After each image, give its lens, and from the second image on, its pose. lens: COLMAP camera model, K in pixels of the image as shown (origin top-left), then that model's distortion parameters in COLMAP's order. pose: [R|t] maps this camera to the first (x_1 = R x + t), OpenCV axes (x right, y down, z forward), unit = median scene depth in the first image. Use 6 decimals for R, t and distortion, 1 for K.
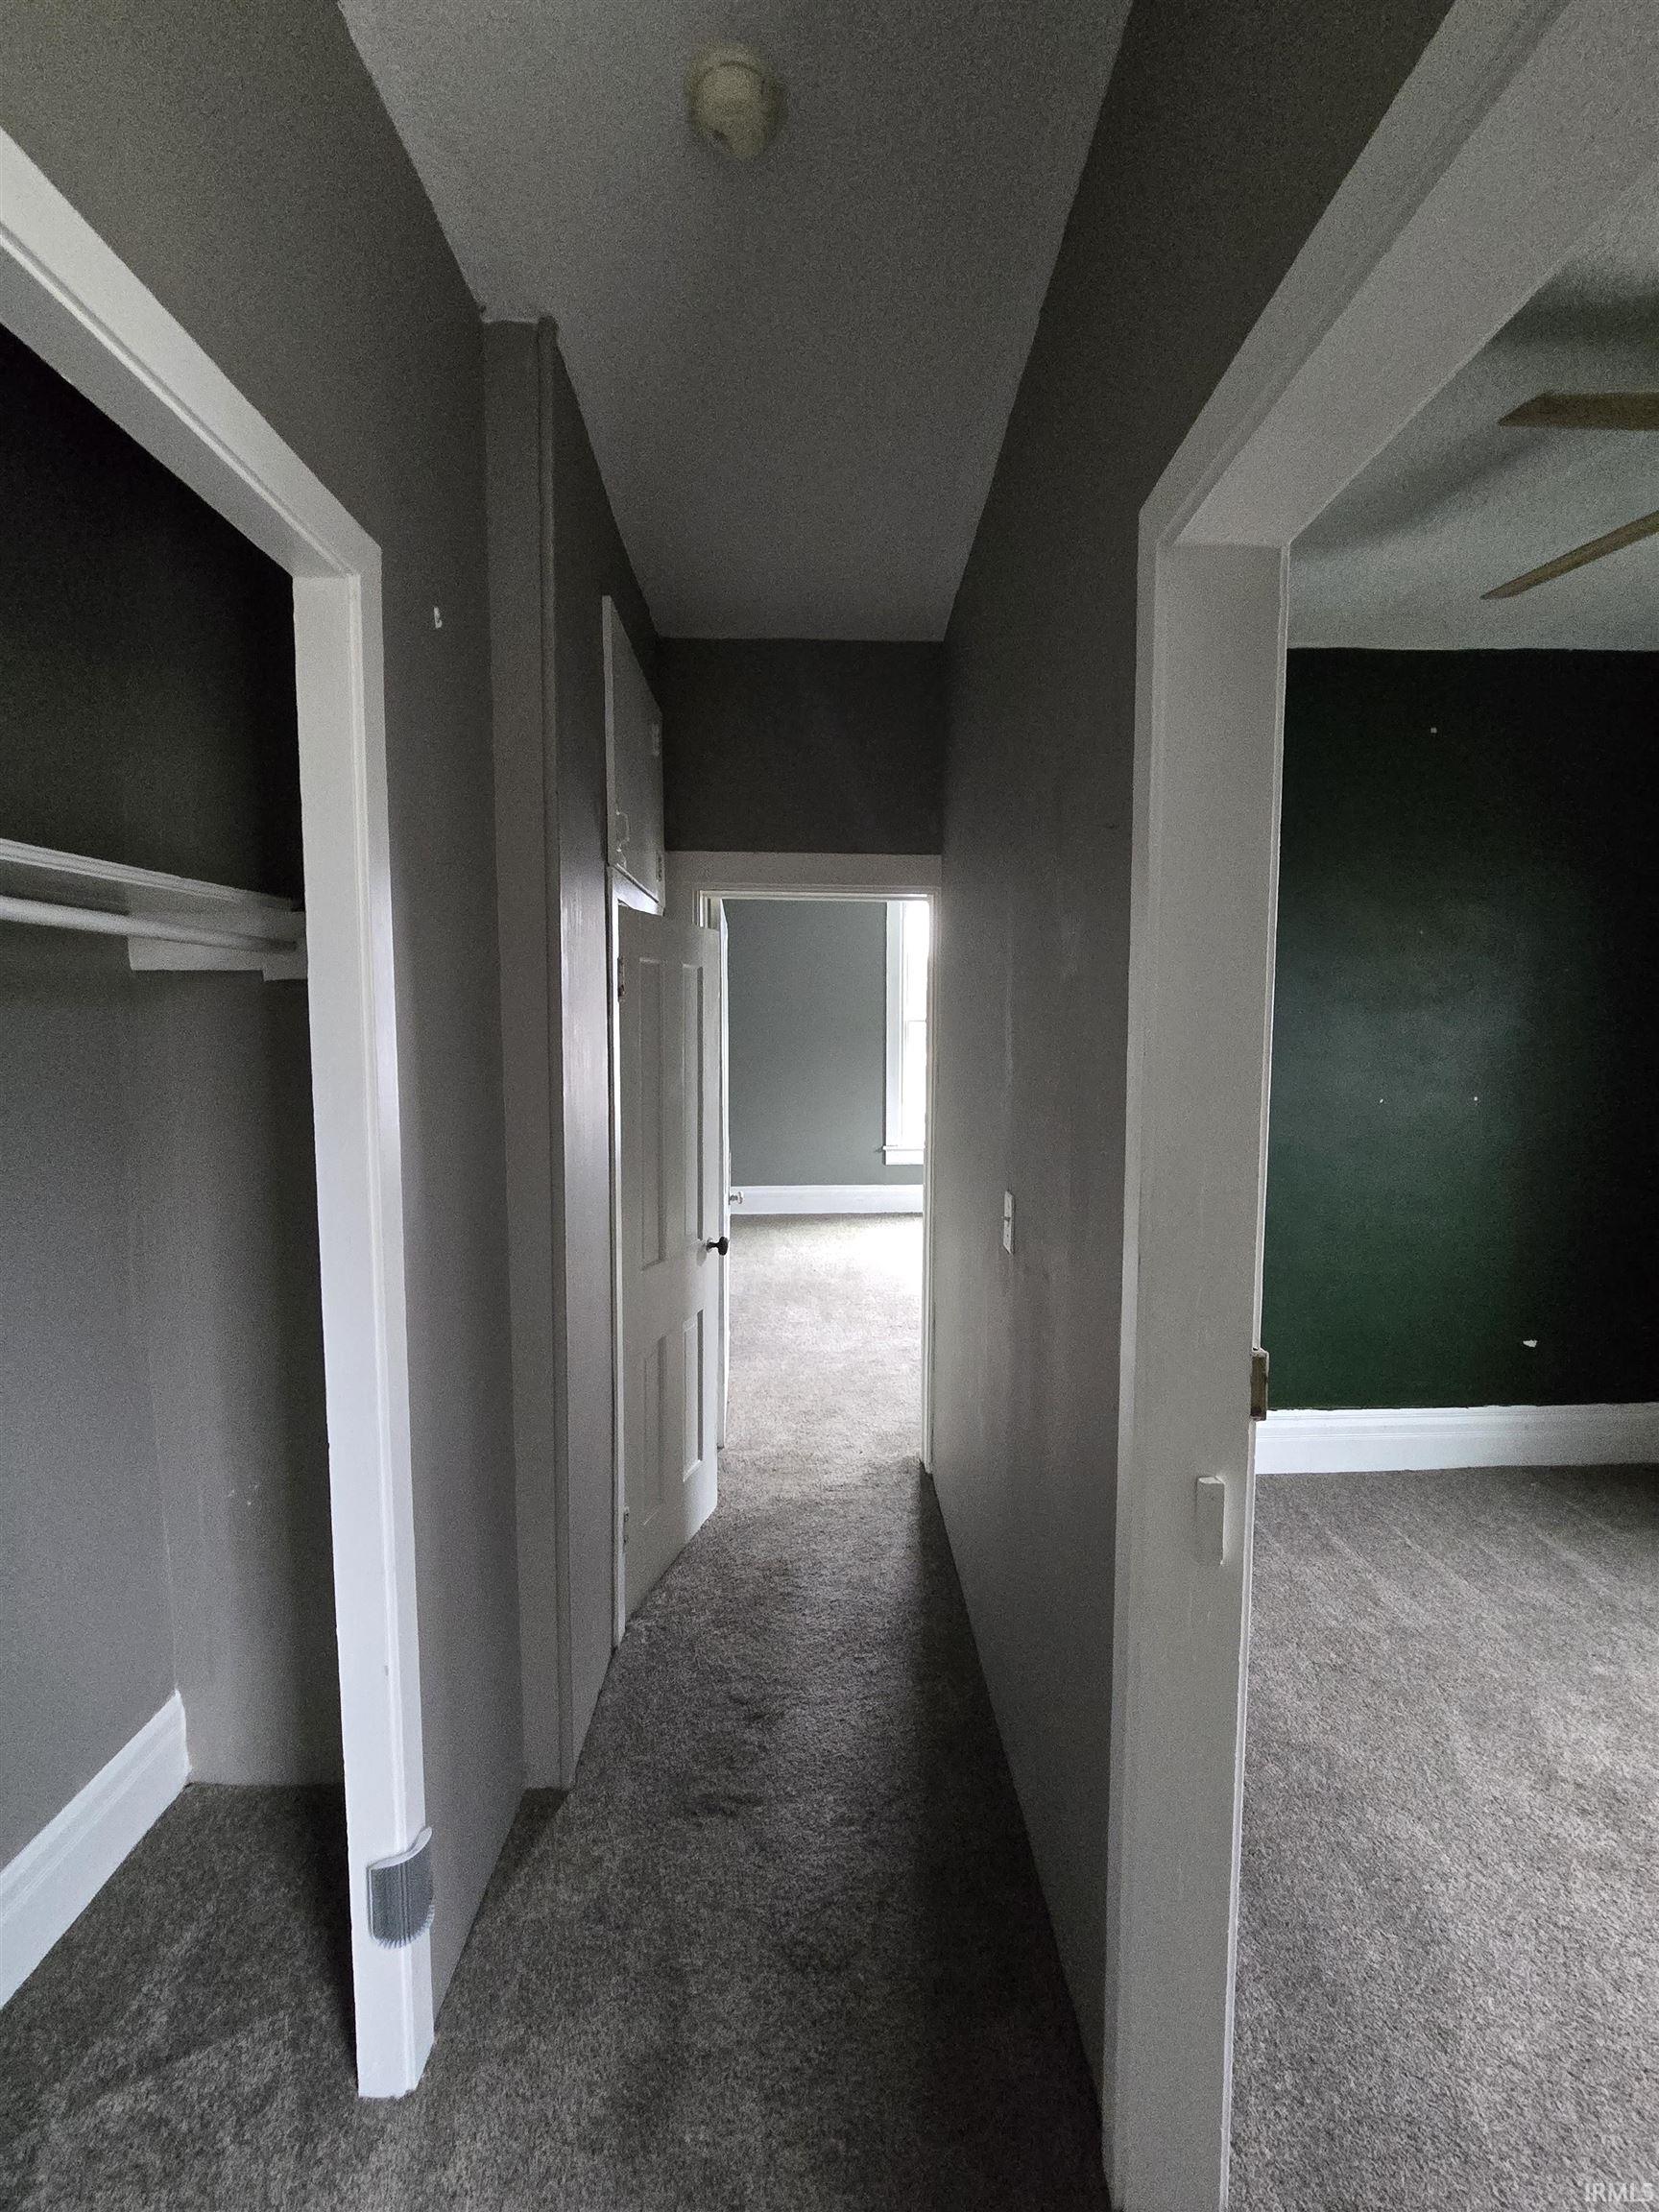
lens RADIAL K [[909.6, 0, 831.7], [0, 909.6, 1105.8], [0, 0, 1]] dist [0.000445, 0.000498]
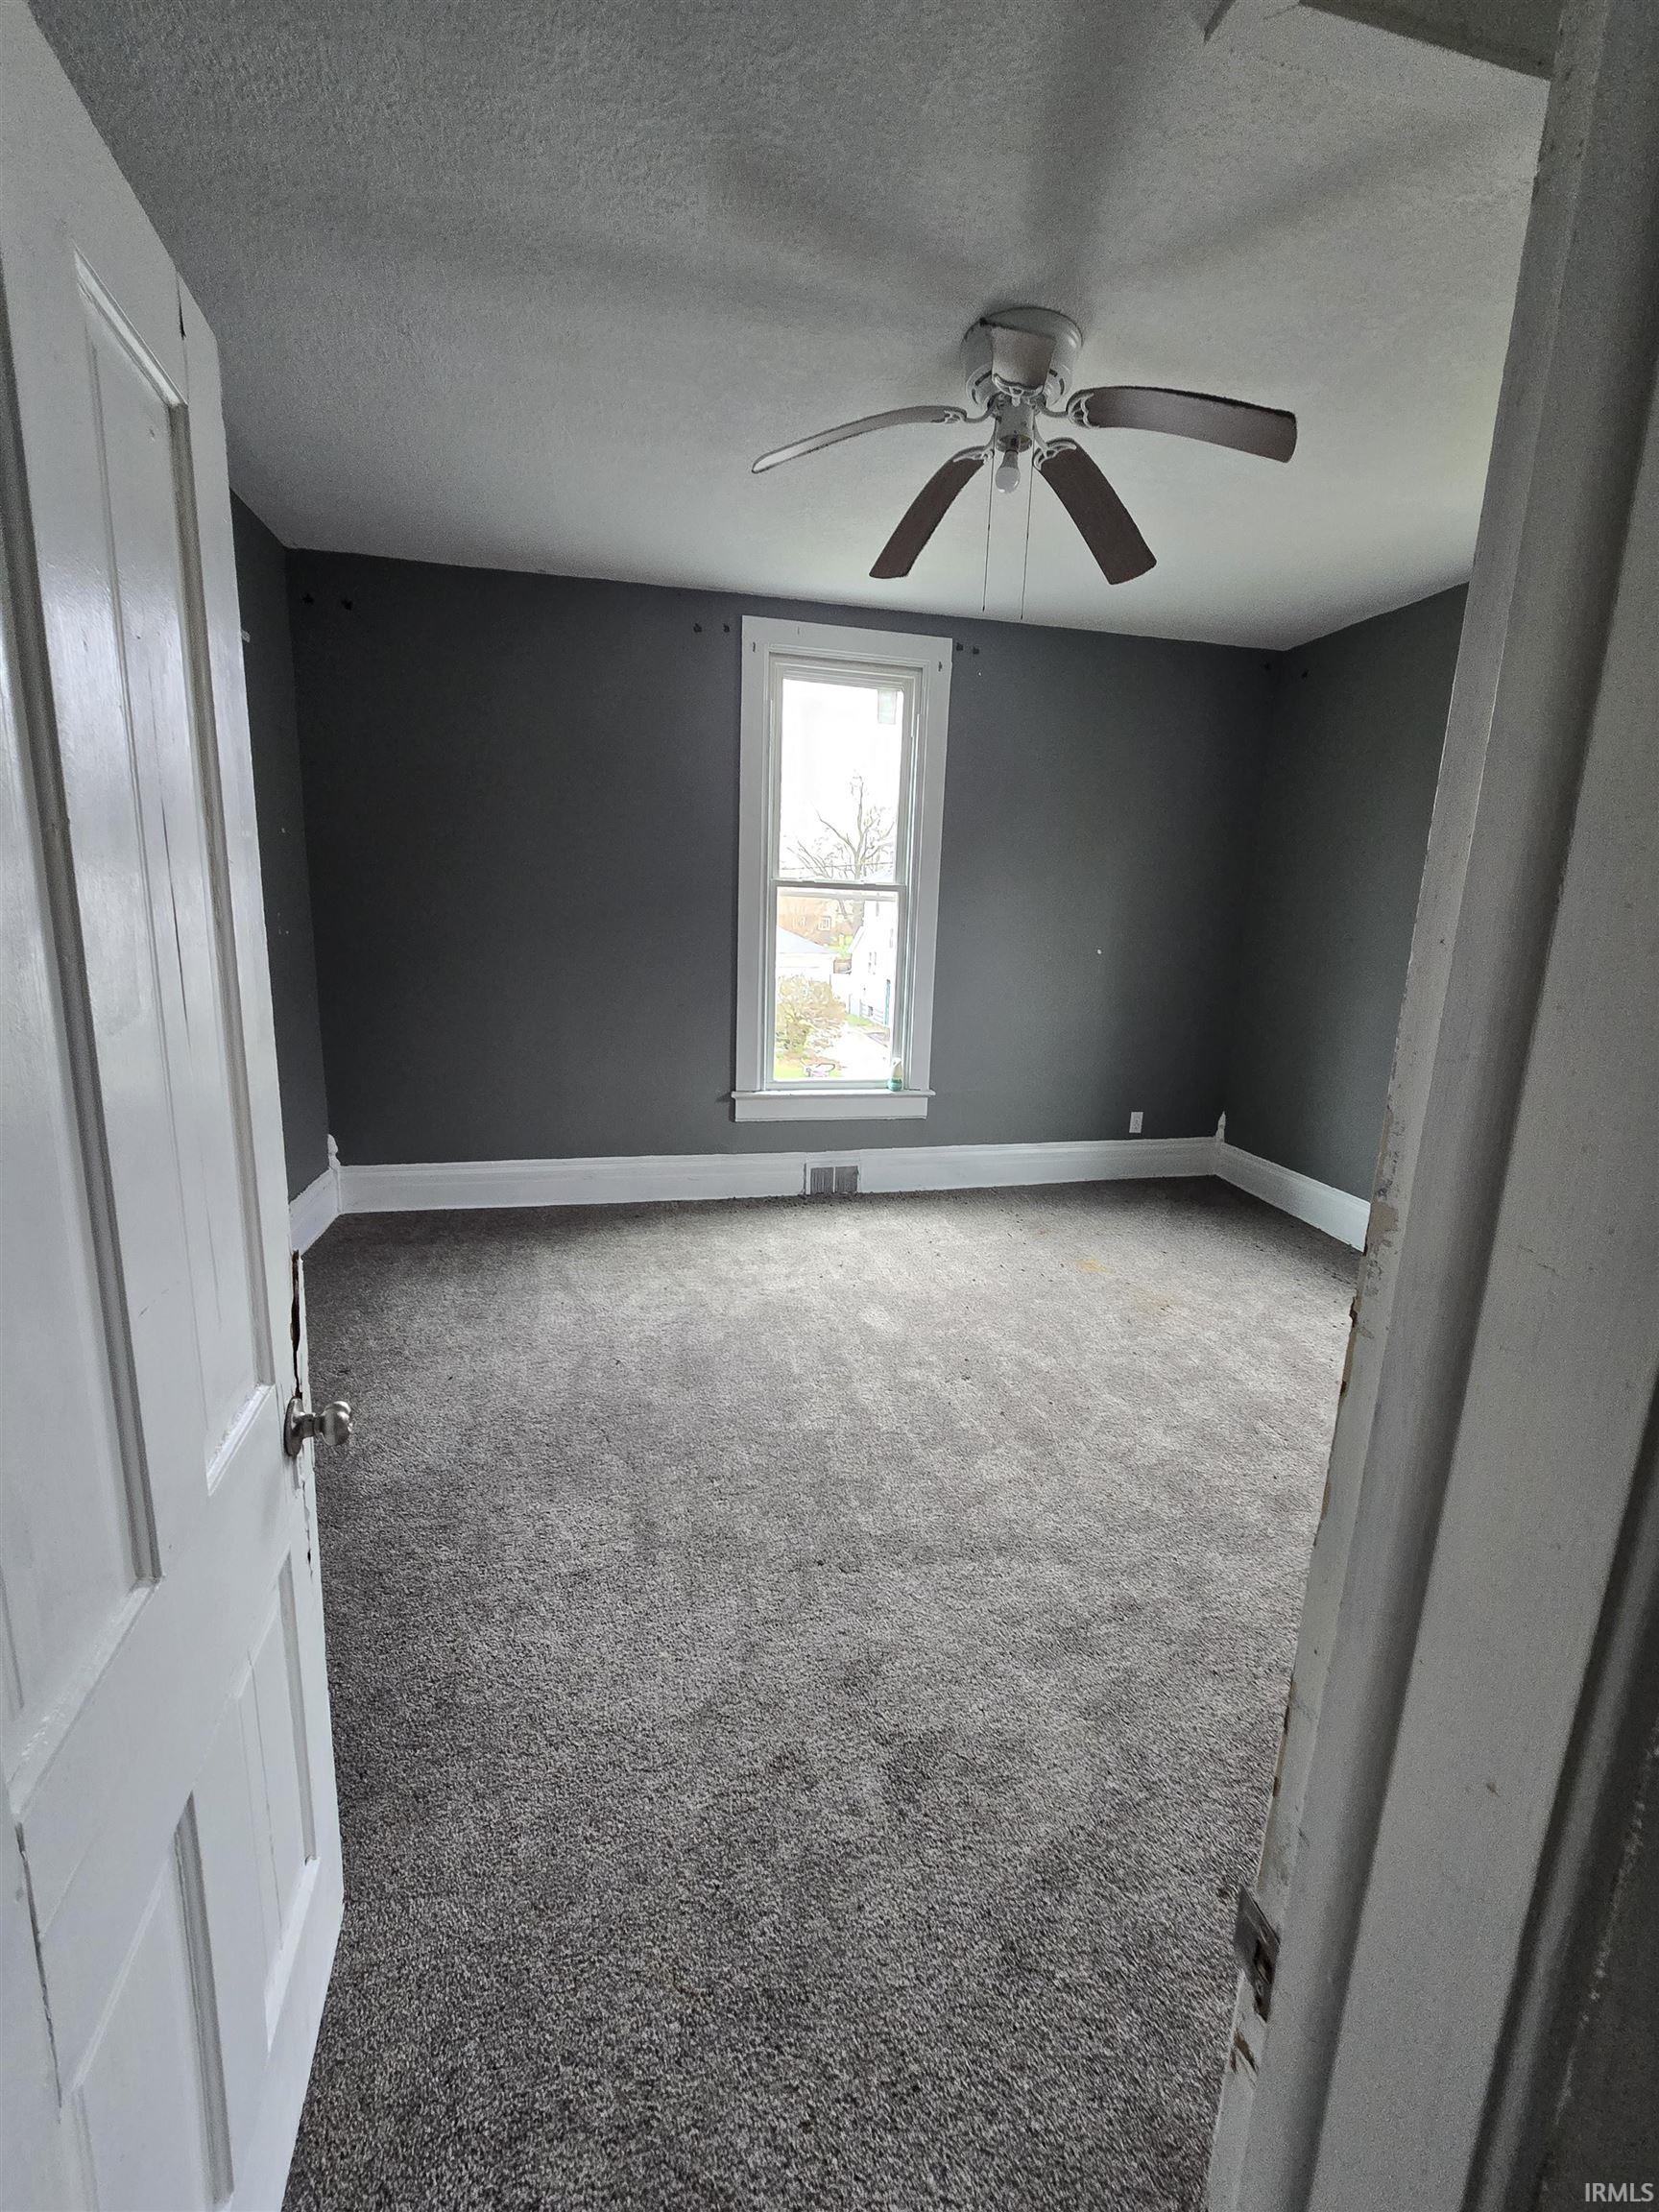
lens RADIAL K [[909.6, 0, 832.7], [0, 909.6, 1105.8], [0, 0, 1]] dist [0.000445, 0.000498]
pose [[0.978386, -0.030783, 0.204483, -0.000955], [0.006858, 0.993144, 0.116697, -0.024967], [-0.206673, -0.112772, 0.971889, 0.603092]]
